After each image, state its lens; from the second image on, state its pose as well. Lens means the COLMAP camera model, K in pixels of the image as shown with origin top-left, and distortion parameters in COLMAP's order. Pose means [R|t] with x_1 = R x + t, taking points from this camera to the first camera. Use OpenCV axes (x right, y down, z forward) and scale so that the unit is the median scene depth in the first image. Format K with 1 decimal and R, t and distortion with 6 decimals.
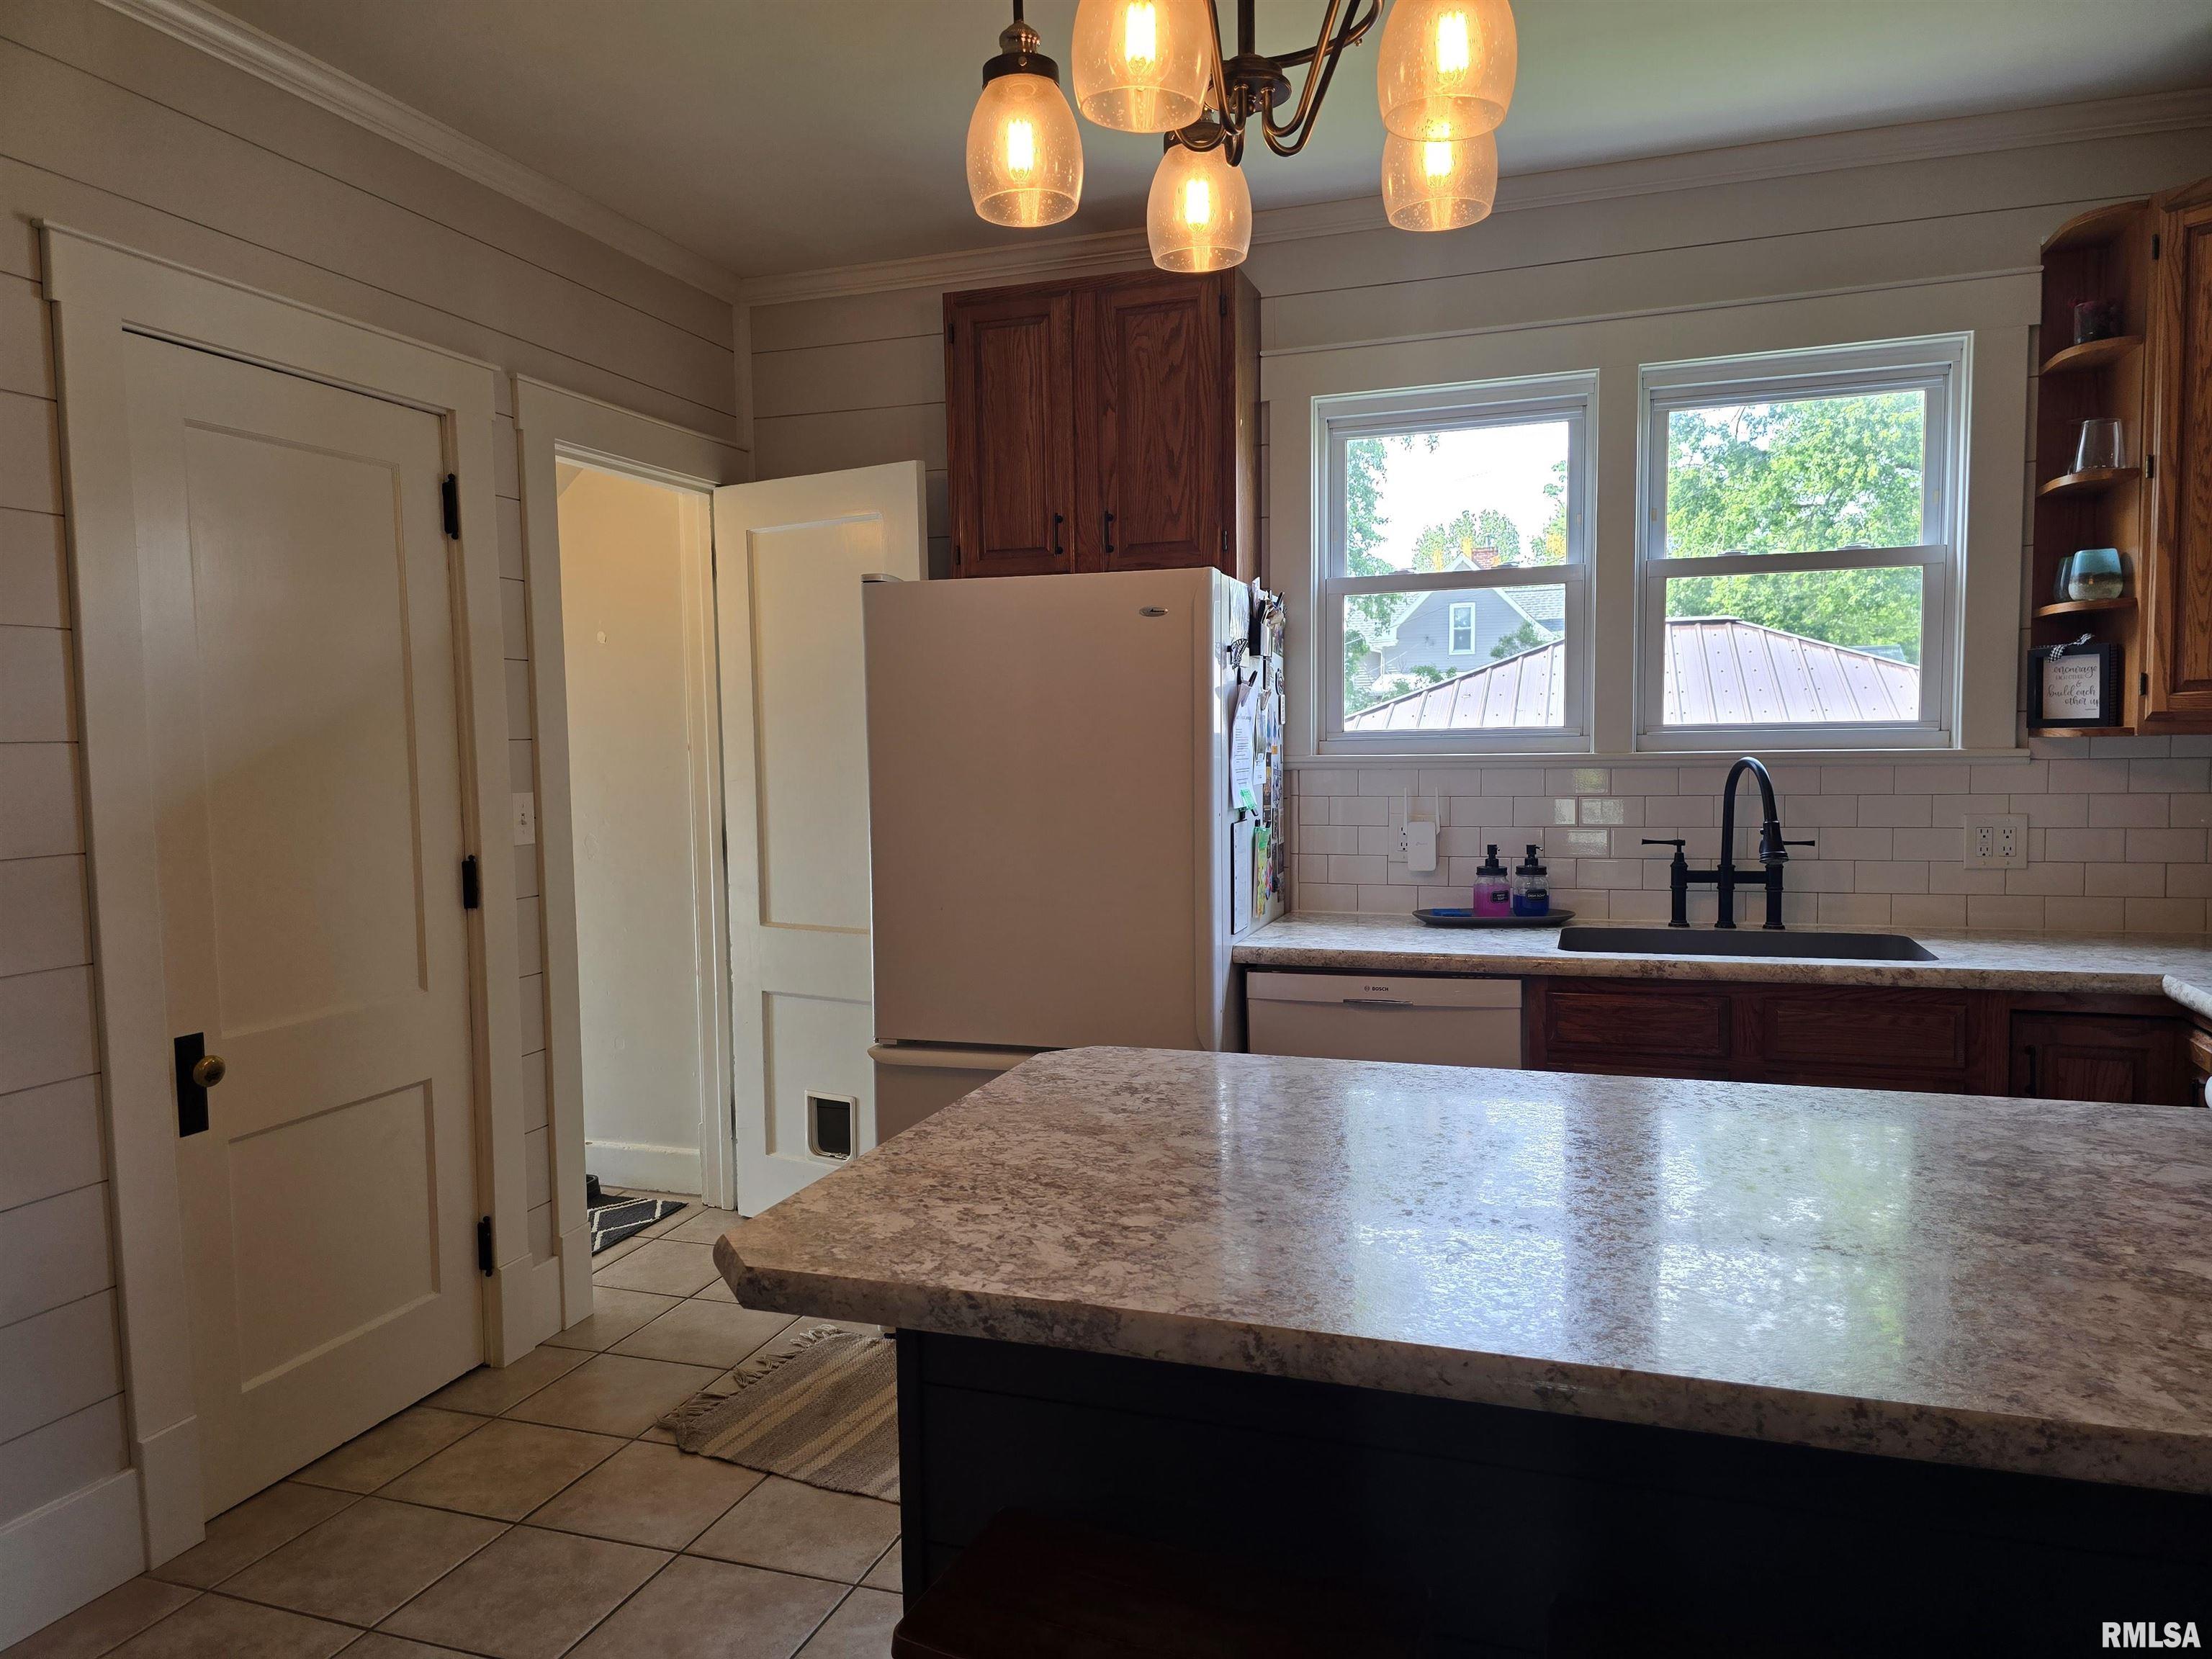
lens RADIAL K [[1477.4, 0, 1103.3], [0, 1477.4, 848.4], [0, 0, 1]] dist [0.074008, -0.076626]
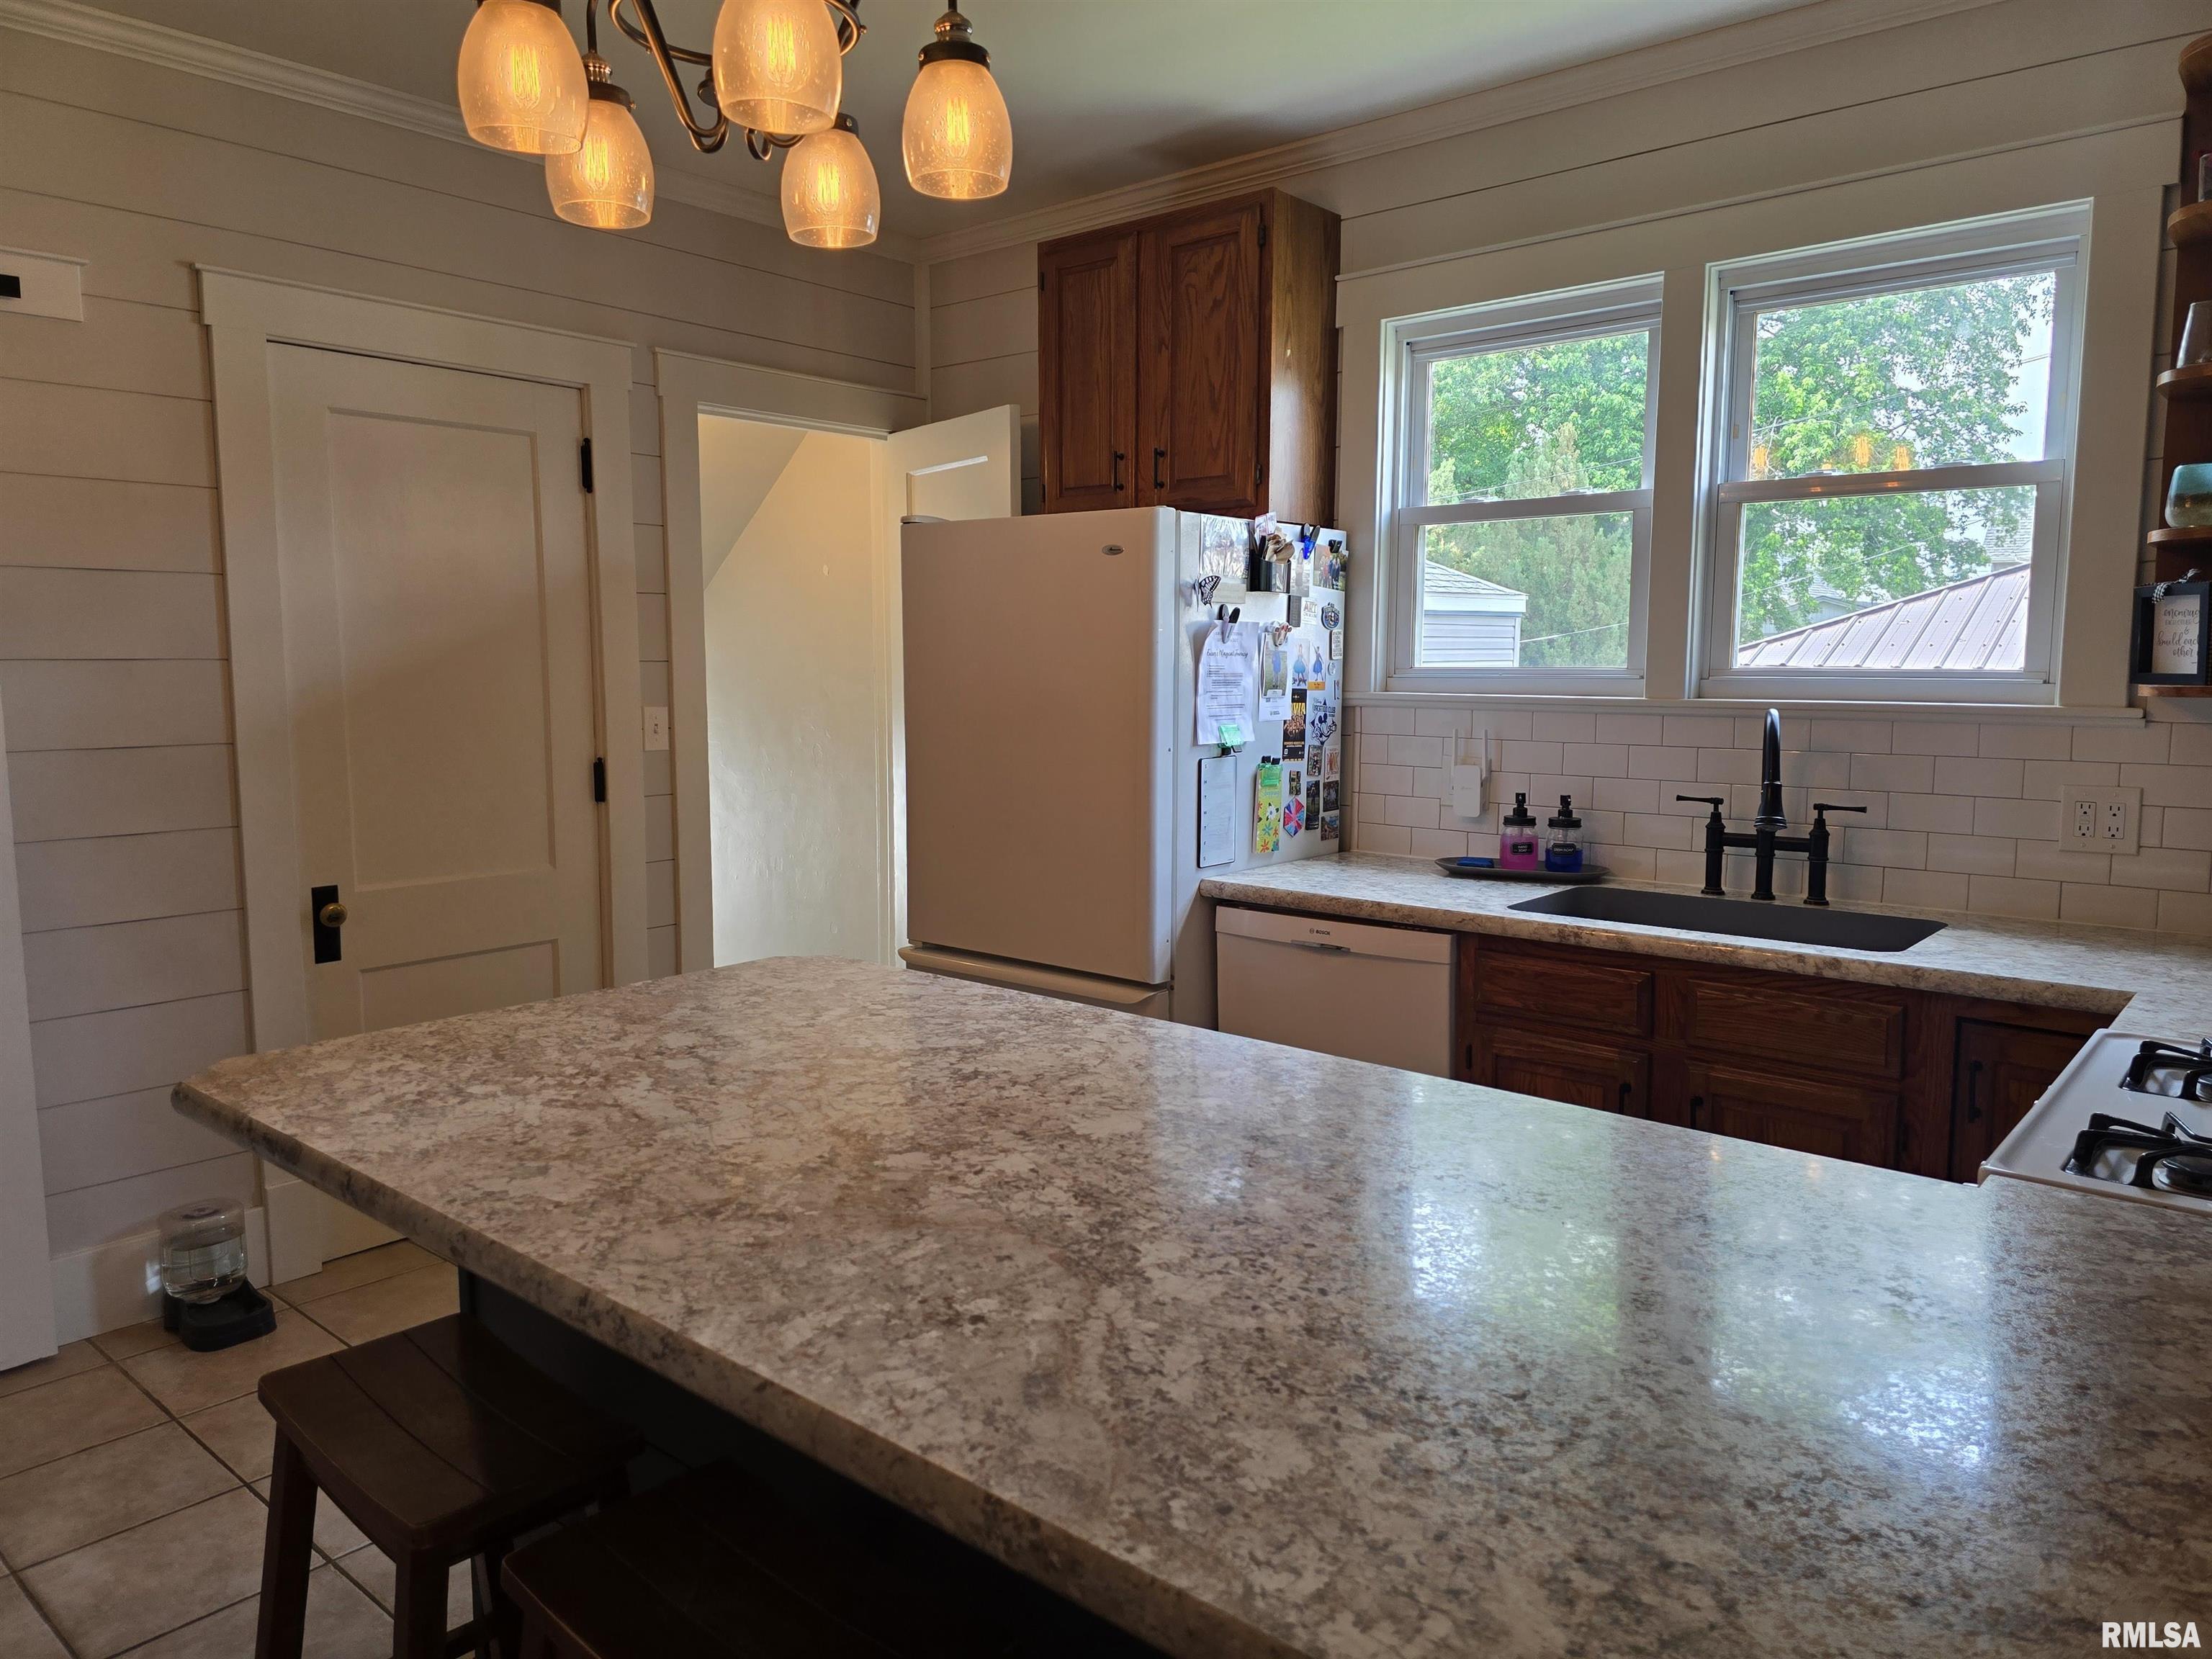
lens RADIAL K [[1477.4, 0, 1116.6], [0, 1477.4, 820.6], [0, 0, 1]] dist [0.074008, -0.076626]
pose [[0.930561, 0.058304, -0.361466, 0.399599], [-0.044889, 0.997959, 0.045409, -0.017858], [0.363376, -0.026030, 0.931279, 0.032552]]
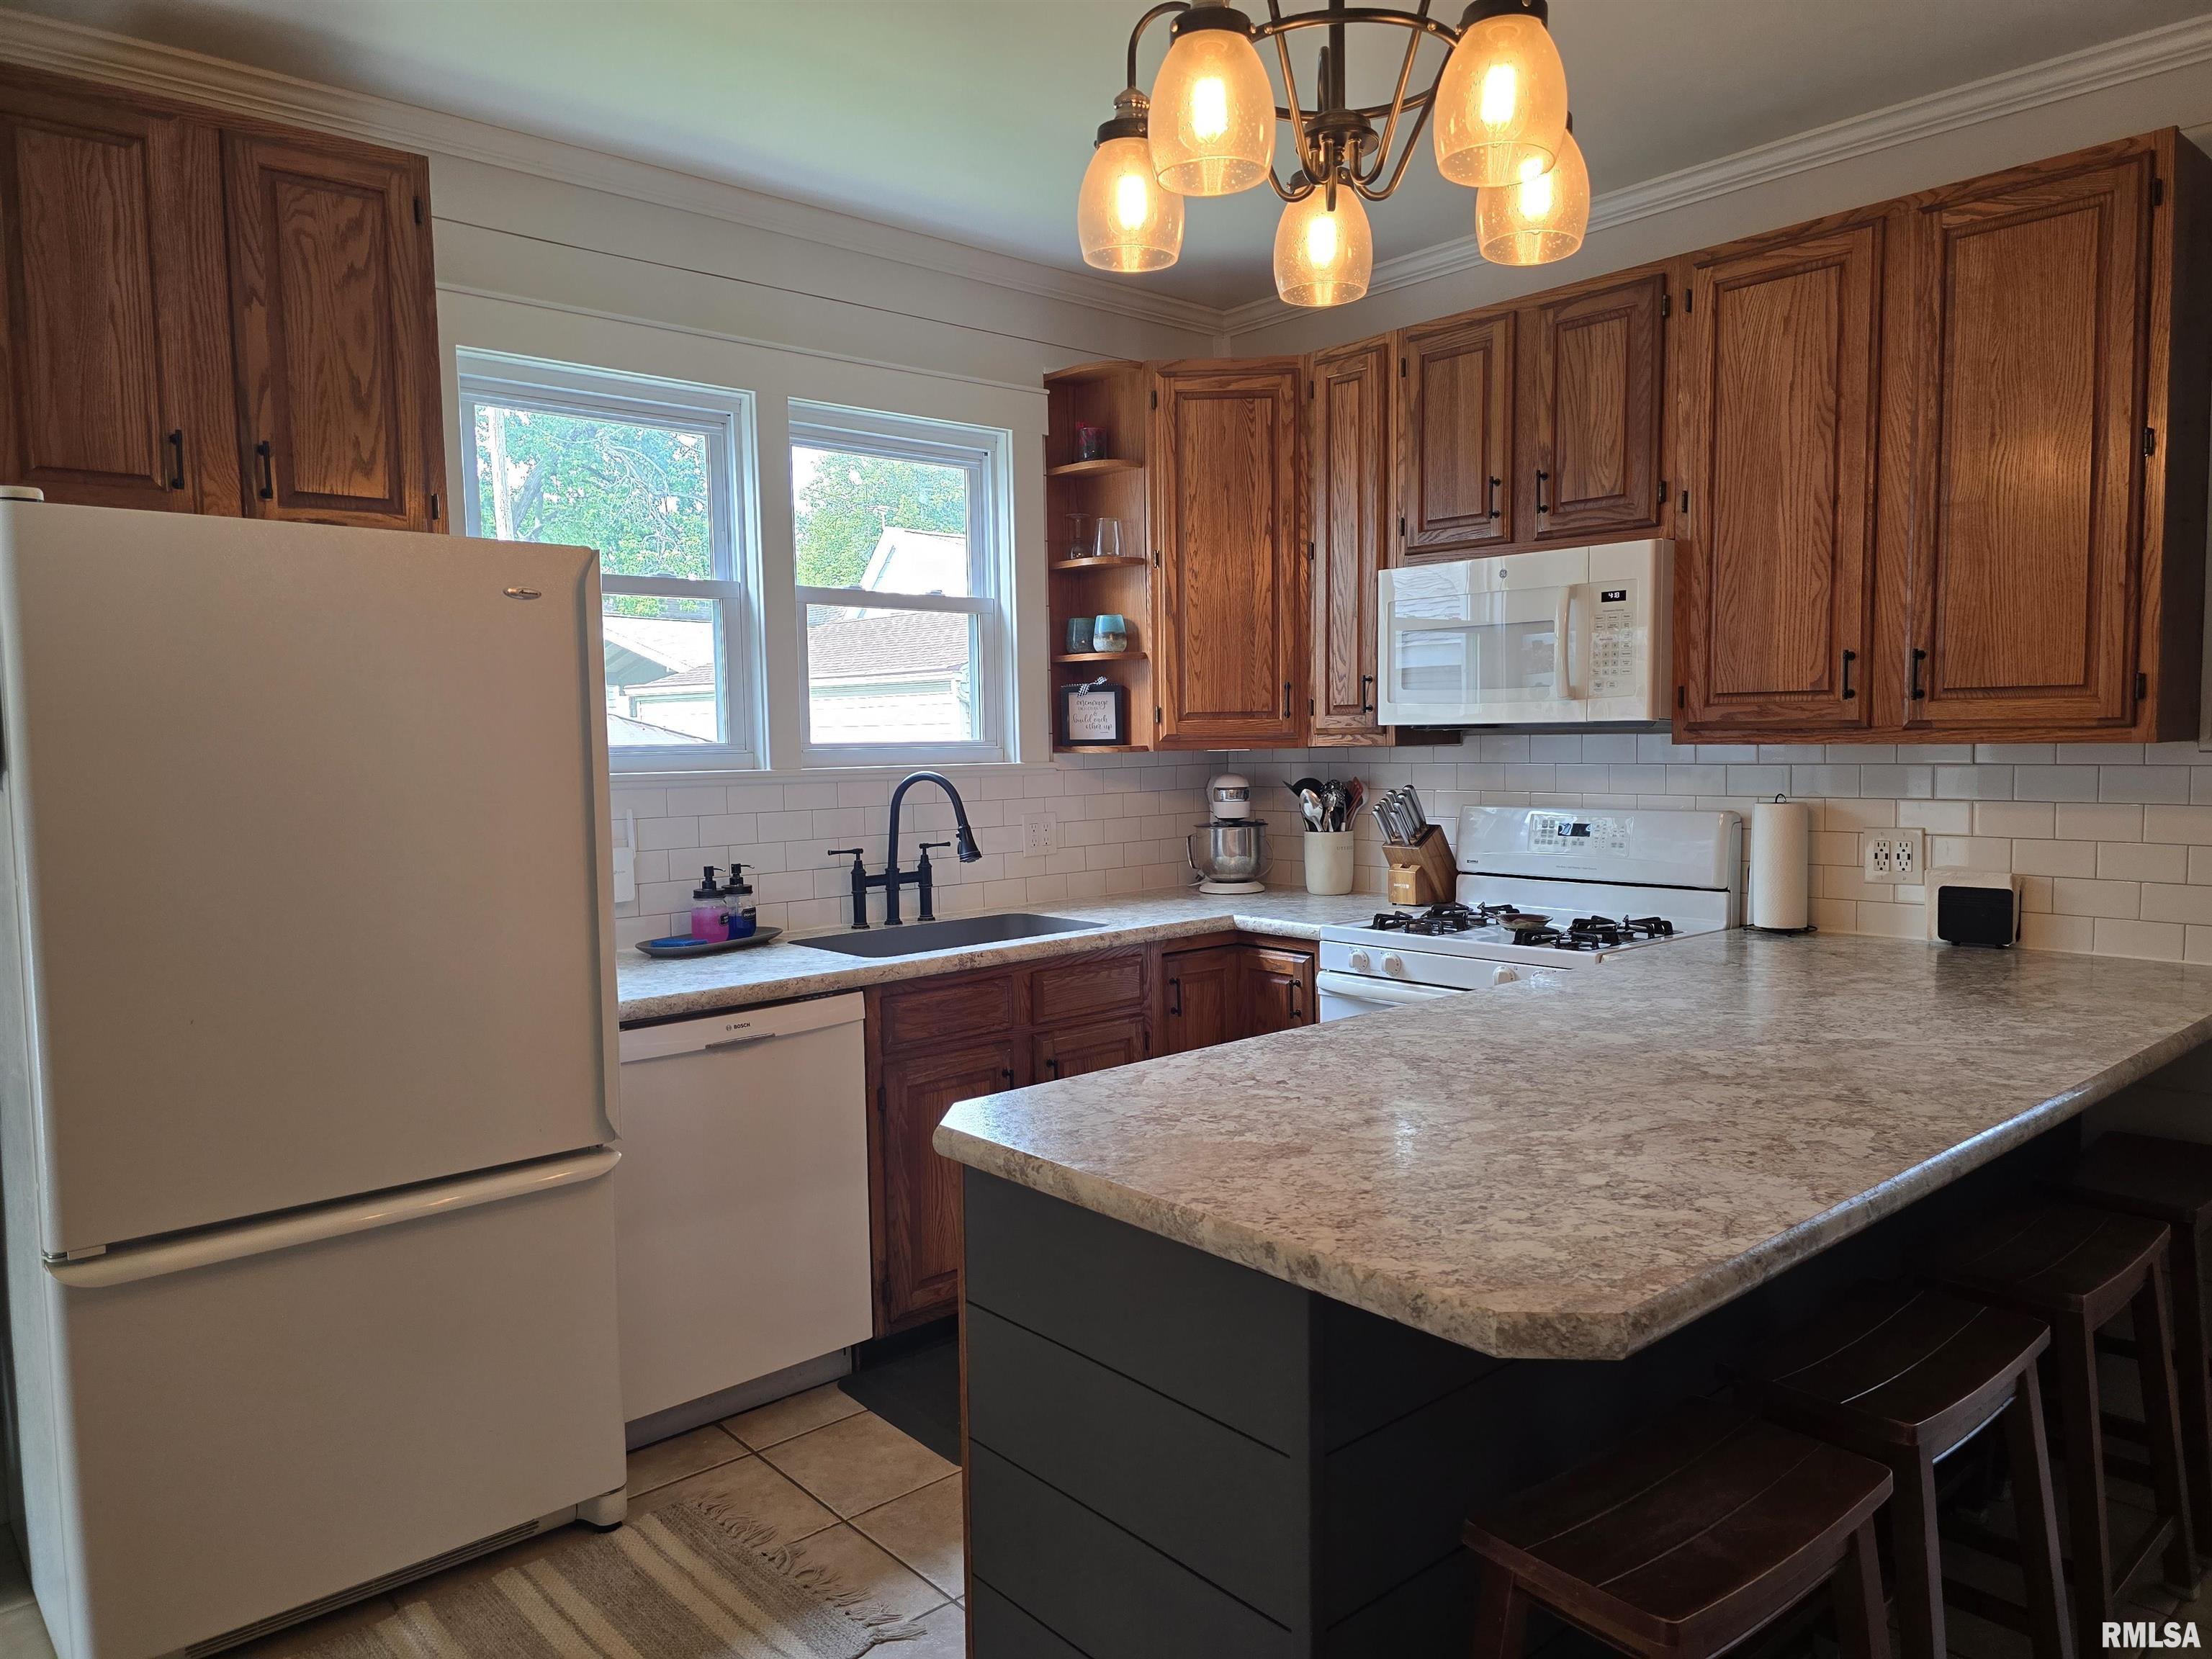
lens RADIAL K [[1477.4, 0, 1115.5], [0, 1477.4, 842.8], [0, 0, 1]] dist [0.074008, -0.076626]
pose [[0.495153, -0.057170, 0.866923, -0.479953], [0.074069, 0.996978, 0.023441, -0.022586], [-0.865643, 0.052605, 0.497891, 0.322670]]
